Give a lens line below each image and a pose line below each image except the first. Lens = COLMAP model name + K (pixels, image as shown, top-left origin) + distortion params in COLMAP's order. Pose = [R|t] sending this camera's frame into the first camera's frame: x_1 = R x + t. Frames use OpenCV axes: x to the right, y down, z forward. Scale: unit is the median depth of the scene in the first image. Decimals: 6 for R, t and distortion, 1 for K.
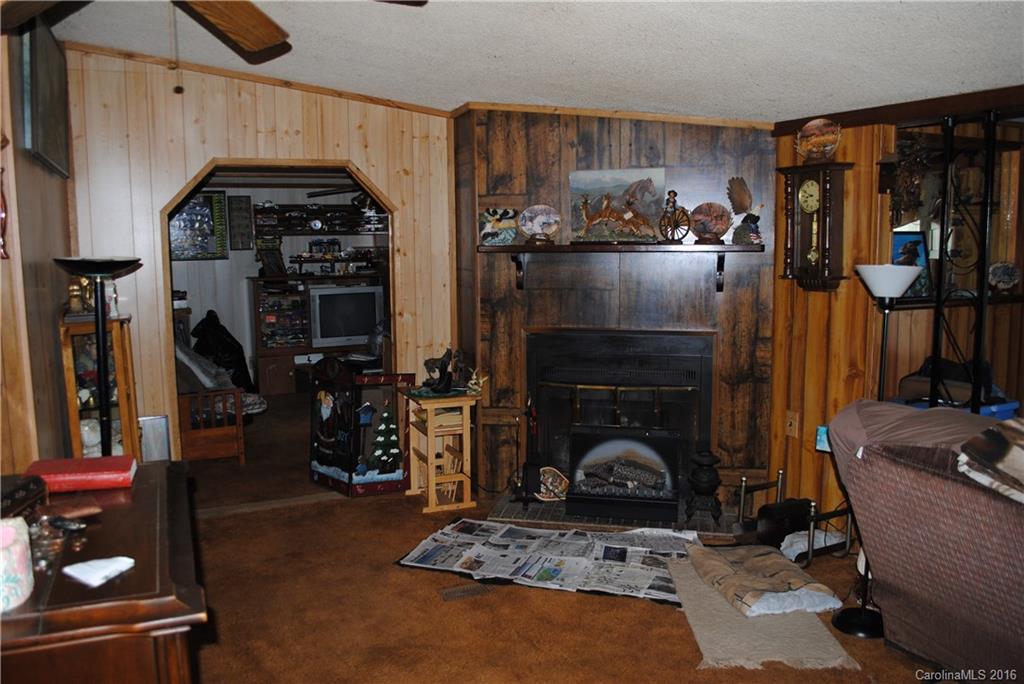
lens RADIAL K [[814.7, 0, 512.0], [0, 814.7, 342.0], [0, 0, 1]] dist [-0.080390, 0.002559]
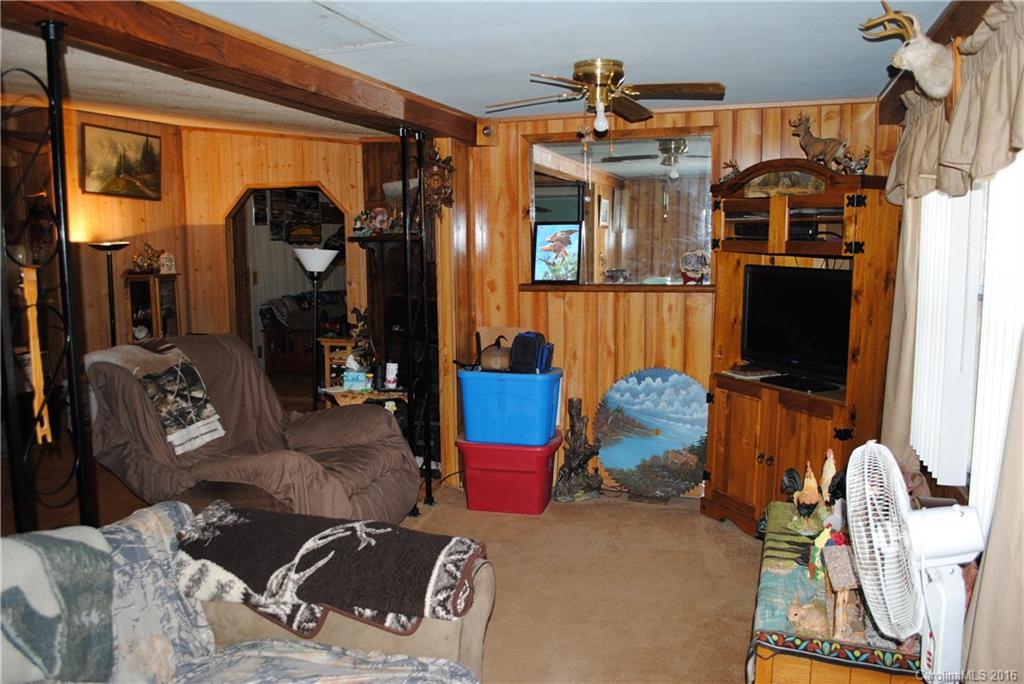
lens RADIAL K [[814.7, 0, 512.0], [0, 814.7, 342.0], [0, 0, 1]] dist [-0.080390, 0.002559]
pose [[0.755983, 0.083268, -0.649273, 1.151249], [-0.076546, 0.996317, 0.038648, -0.009091], [0.650100, 0.020482, 0.759573, 0.088872]]
